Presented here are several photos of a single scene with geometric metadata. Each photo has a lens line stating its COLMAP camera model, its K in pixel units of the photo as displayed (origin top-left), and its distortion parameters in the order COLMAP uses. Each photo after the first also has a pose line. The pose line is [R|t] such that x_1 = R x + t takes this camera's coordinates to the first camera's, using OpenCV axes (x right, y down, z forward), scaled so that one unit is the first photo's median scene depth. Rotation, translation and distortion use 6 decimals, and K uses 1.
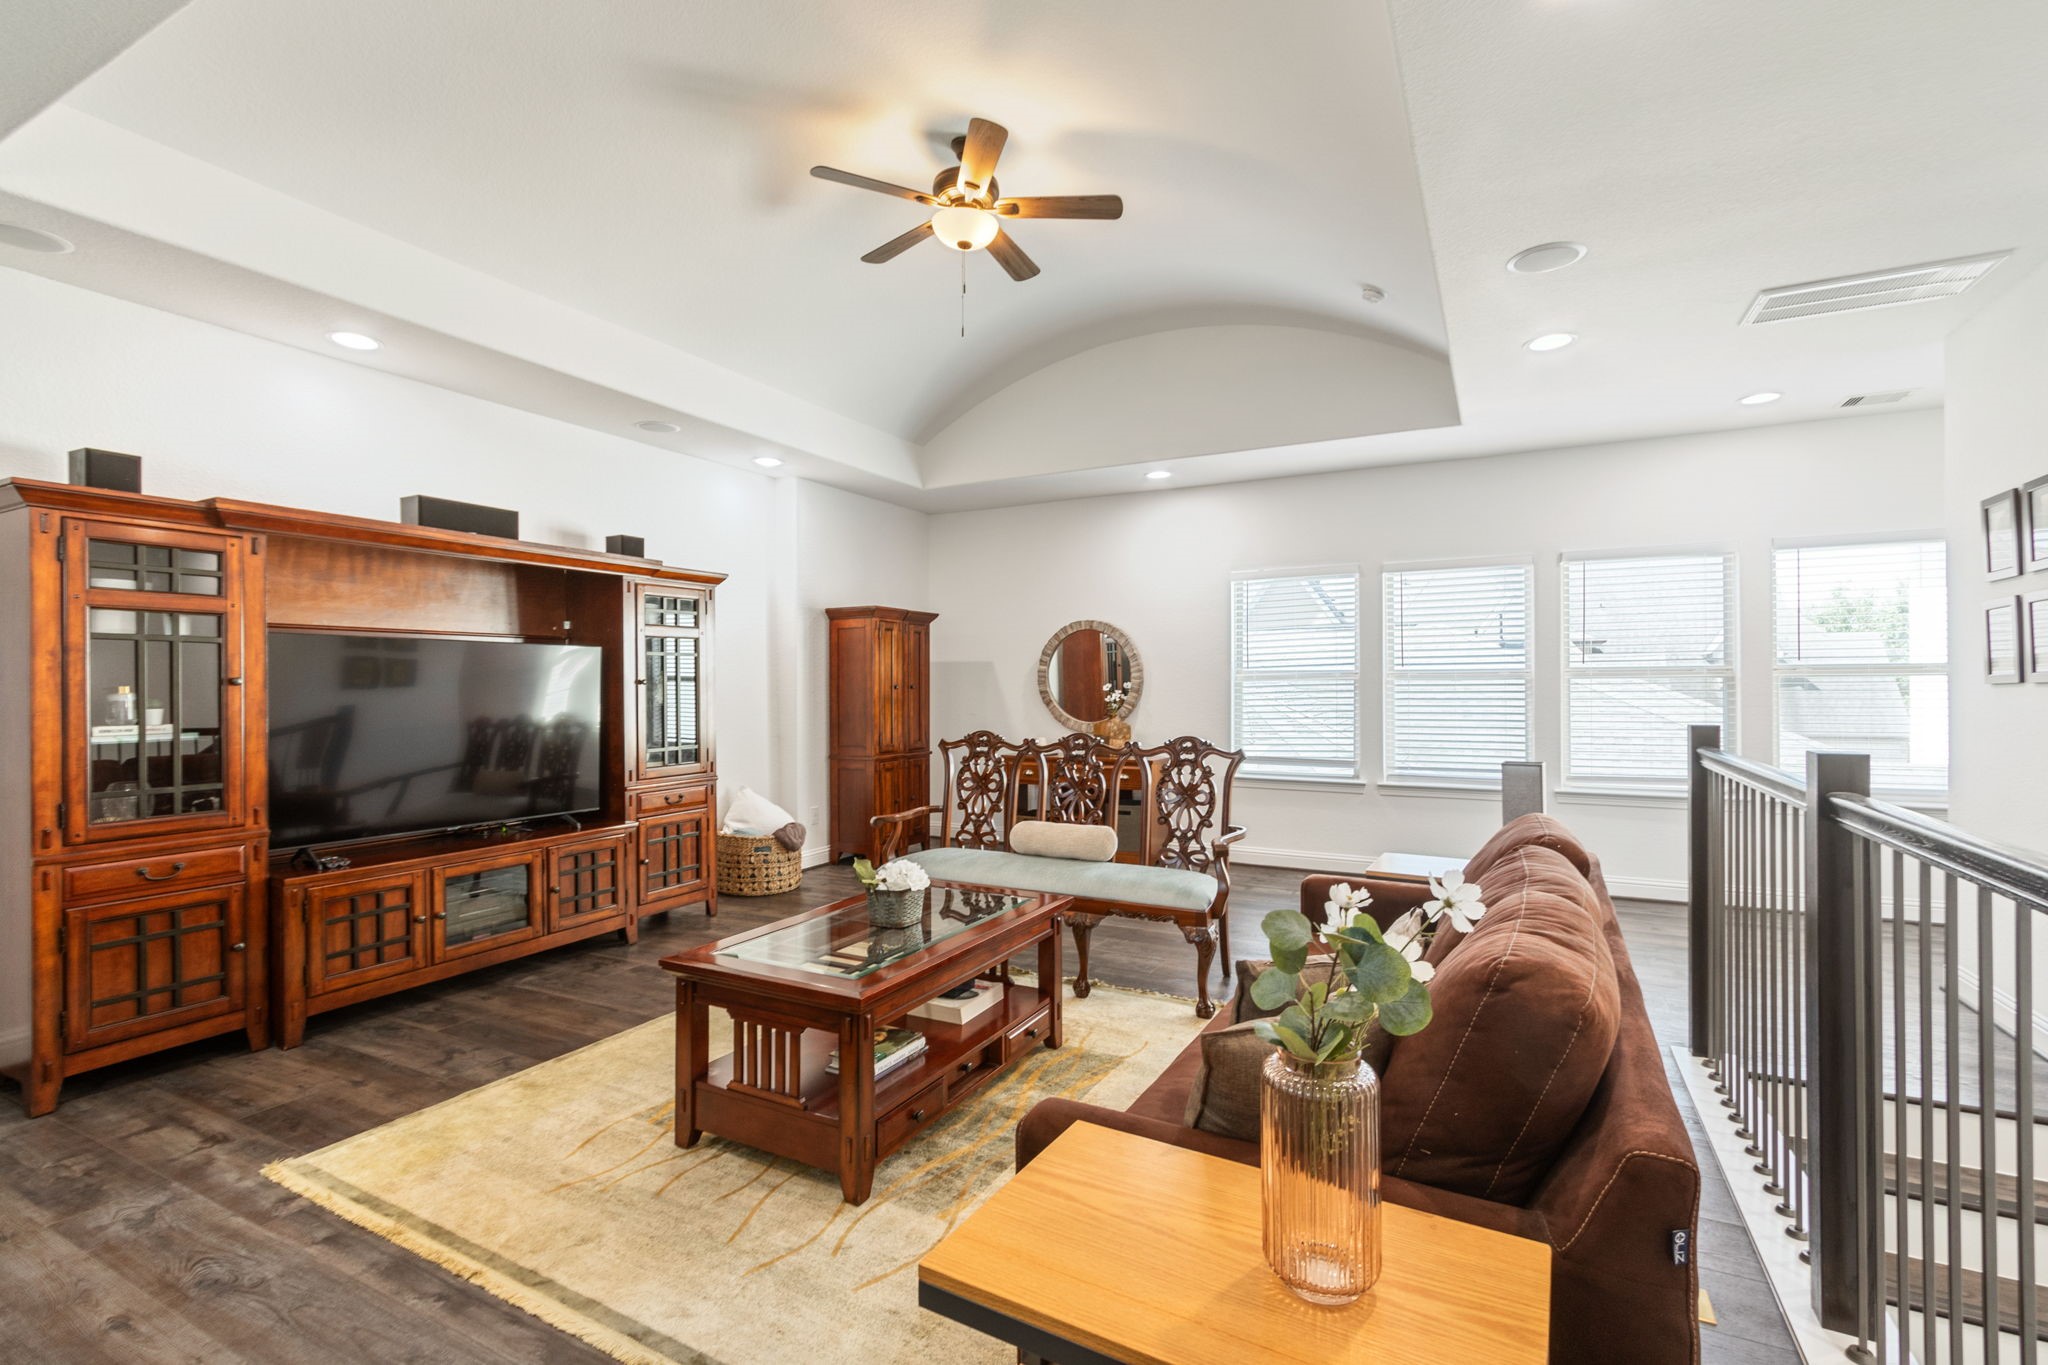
lens RADIAL K [[930.6, 0, 1026.5], [0, 930.6, 689.6], [0, 0, 1]] dist [0.009607, -0.001064]
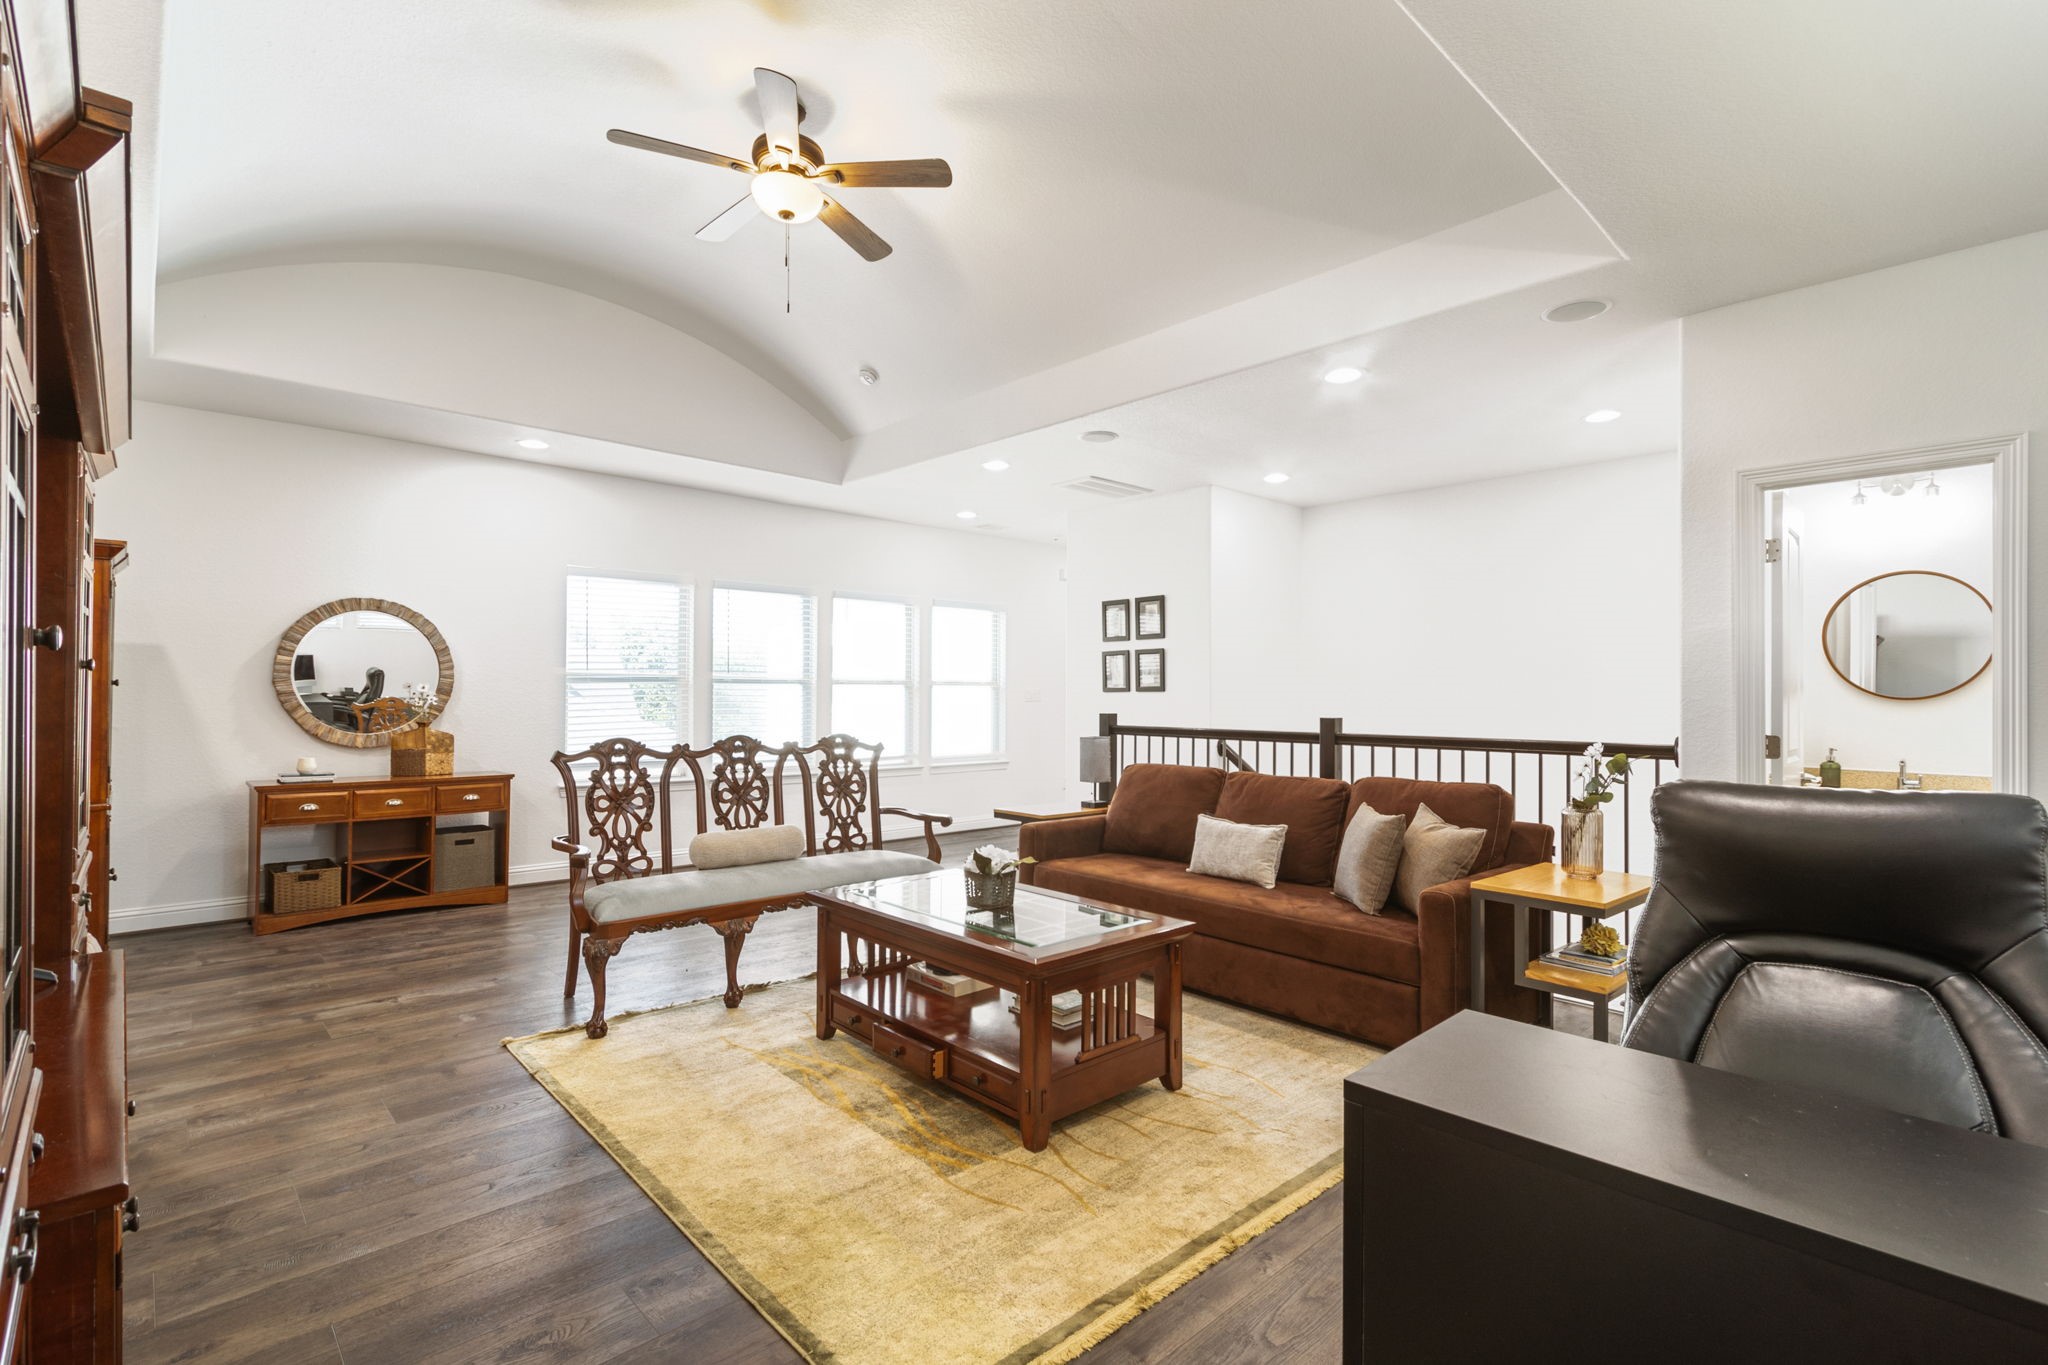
lens RADIAL K [[930.6, 0, 1026.5], [0, 930.6, 689.6], [0, 0, 1]] dist [0.009607, -0.001064]
pose [[0.327607, 0.004347, 0.944804, -0.721785], [-0.012905, 0.999917, -0.000126, -0.004552], [-0.944726, -0.012152, 0.327636, 0.376295]]
